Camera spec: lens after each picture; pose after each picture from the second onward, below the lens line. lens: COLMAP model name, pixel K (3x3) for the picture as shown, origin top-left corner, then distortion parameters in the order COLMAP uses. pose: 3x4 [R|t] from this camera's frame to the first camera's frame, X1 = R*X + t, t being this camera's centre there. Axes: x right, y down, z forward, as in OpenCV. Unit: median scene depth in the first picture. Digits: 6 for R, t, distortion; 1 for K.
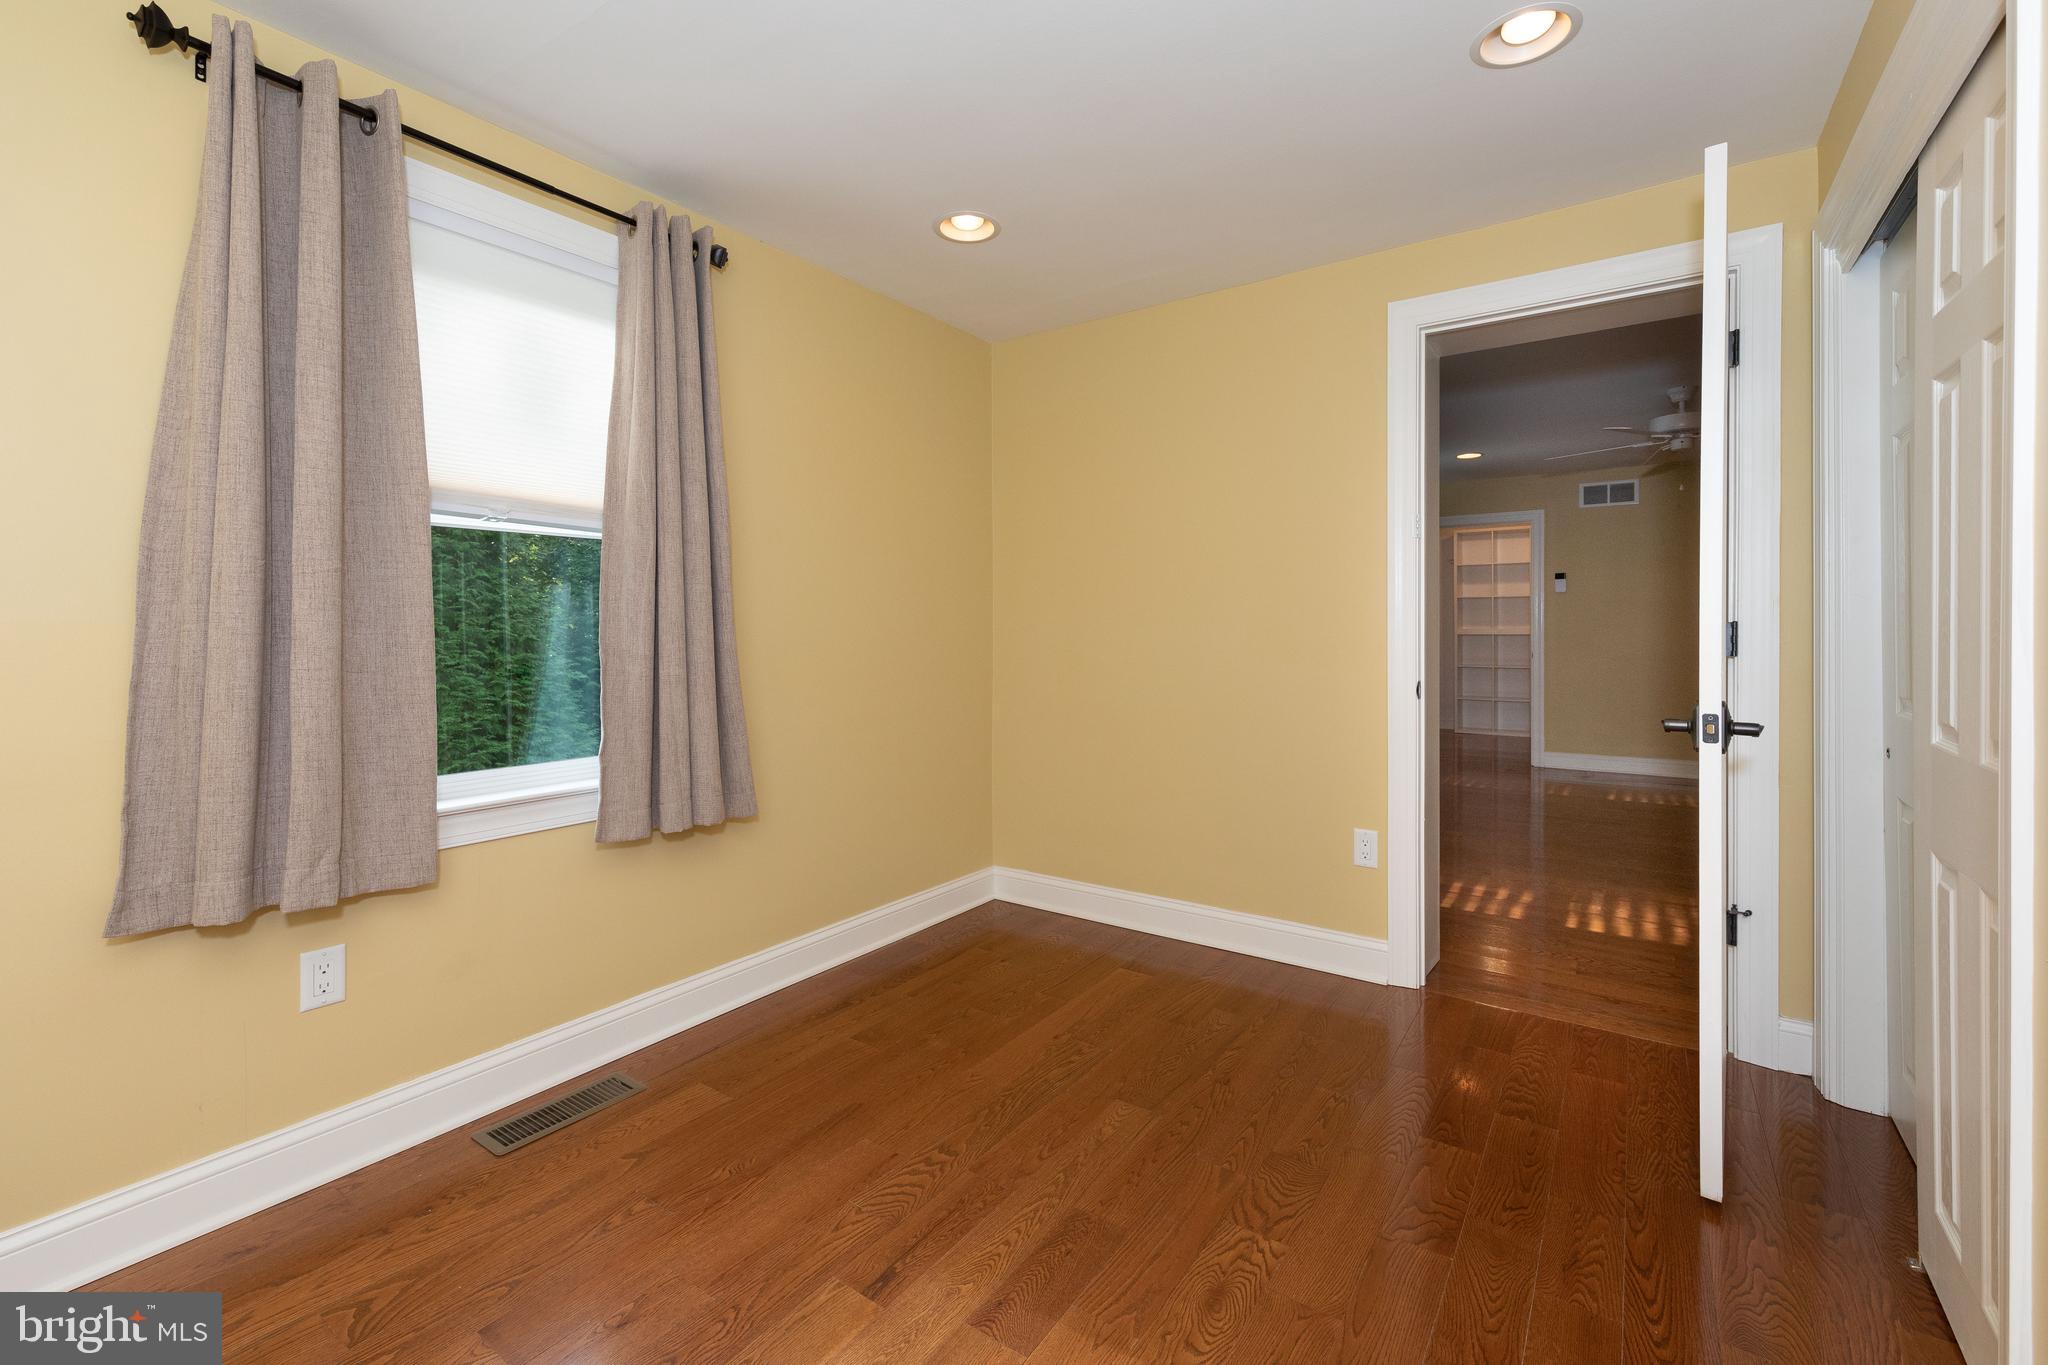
lens RADIAL K [[871.1, 0, 1023.0], [0, 871.1, 631.0], [0, 0, 1]] dist [0.000296, -0.000096]
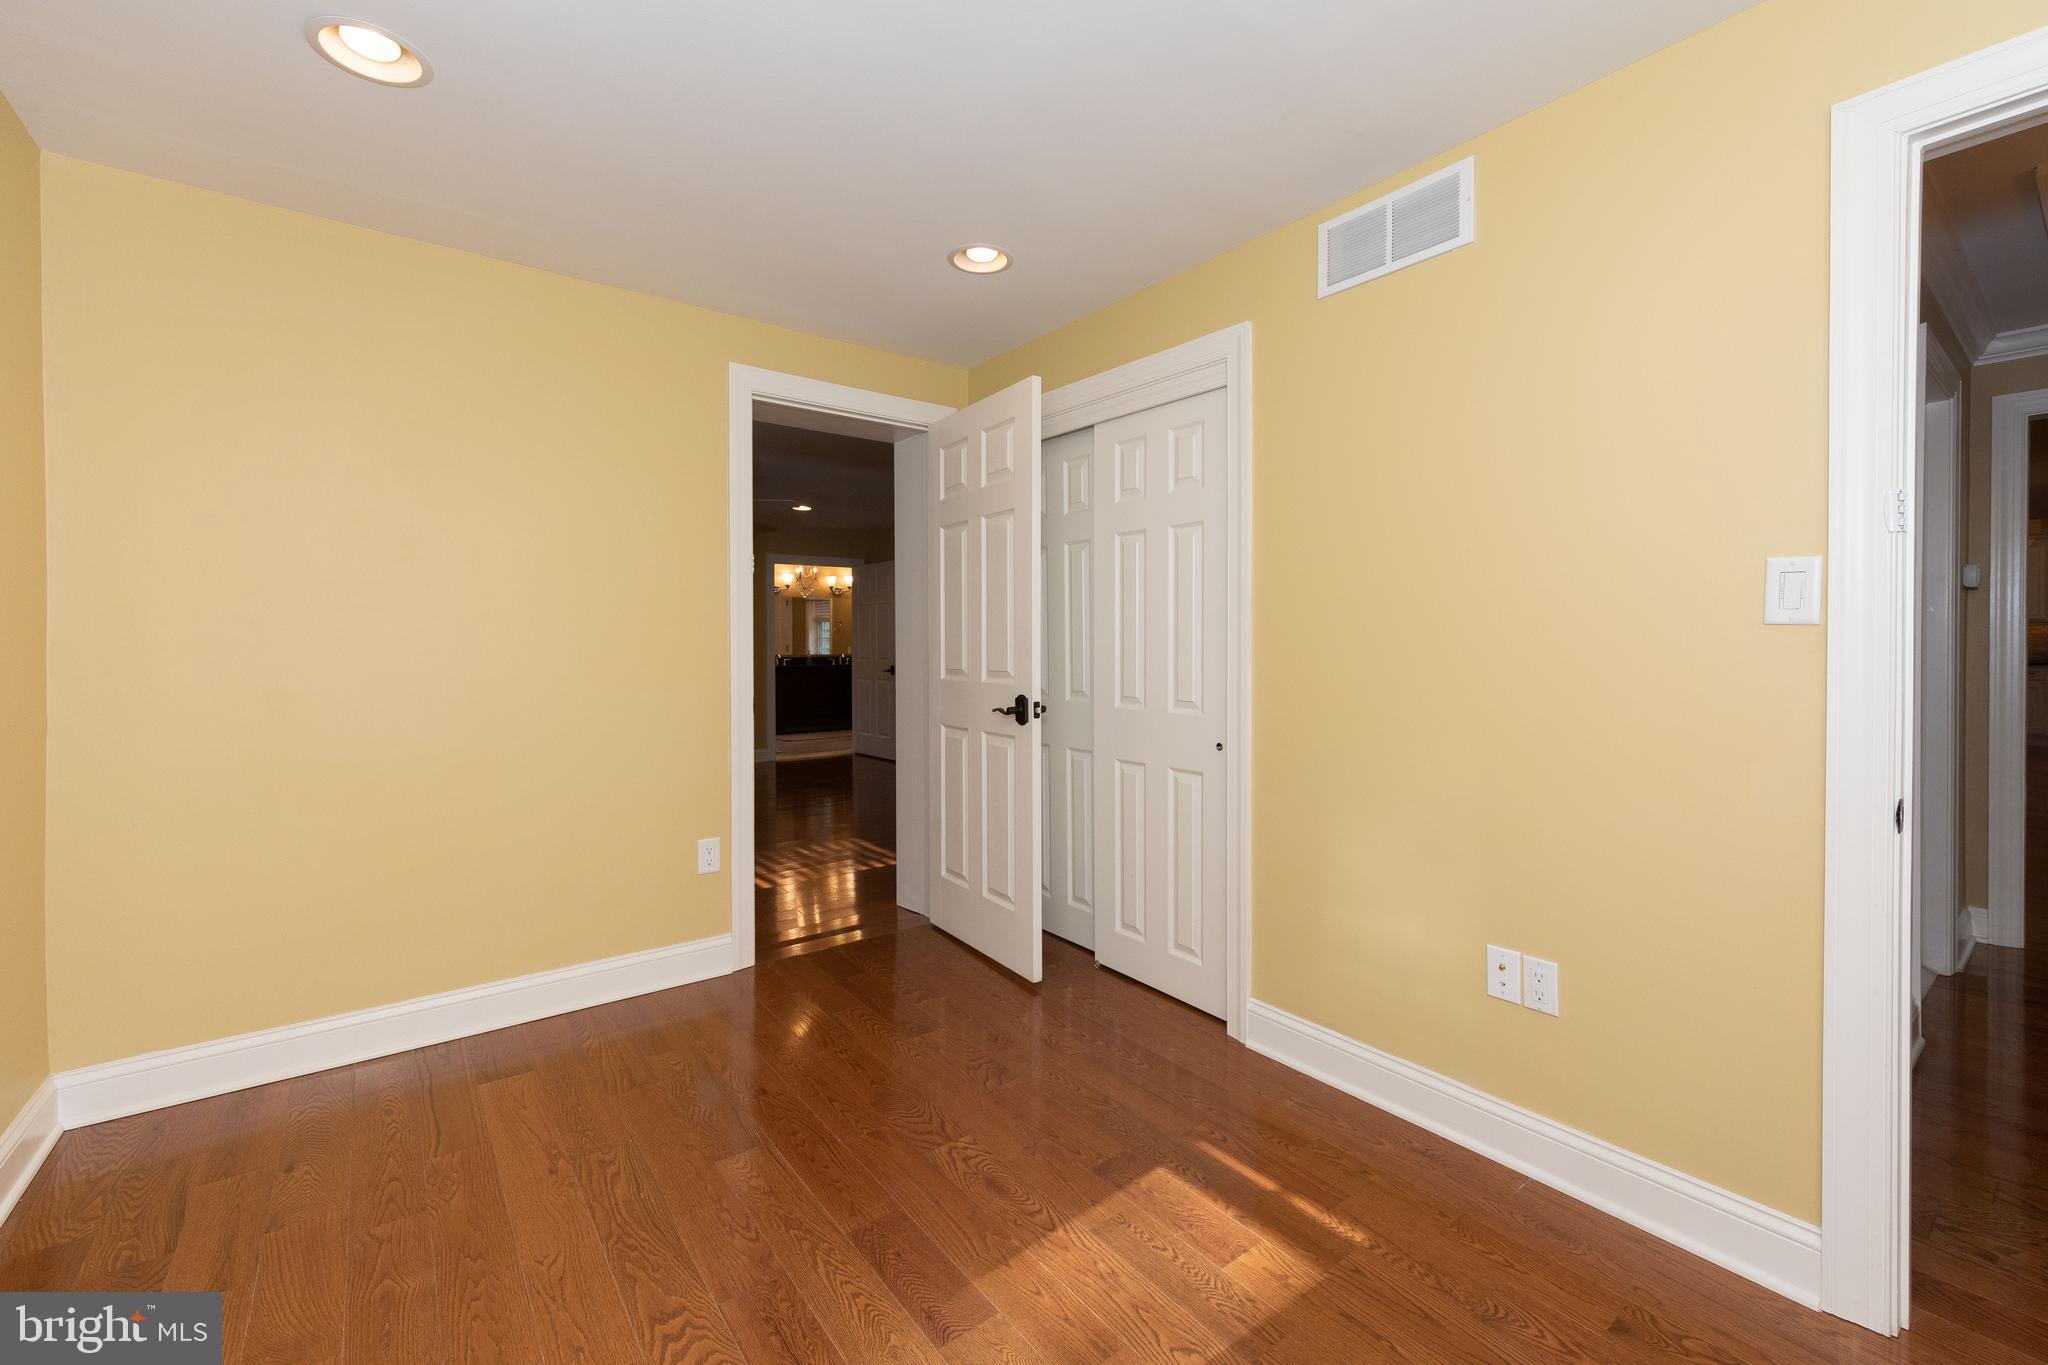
lens RADIAL K [[843.6, 0, 1022.9], [0, 843.6, 645.7], [0, 0, 1]] dist [-0.000355, -0.000298]
pose [[0.305435, 0.000383, 0.952213, -0.728245], [0.006838, 0.999973, -0.002596, -0.009982], [-0.952188, 0.007304, 0.305424, 0.458383]]
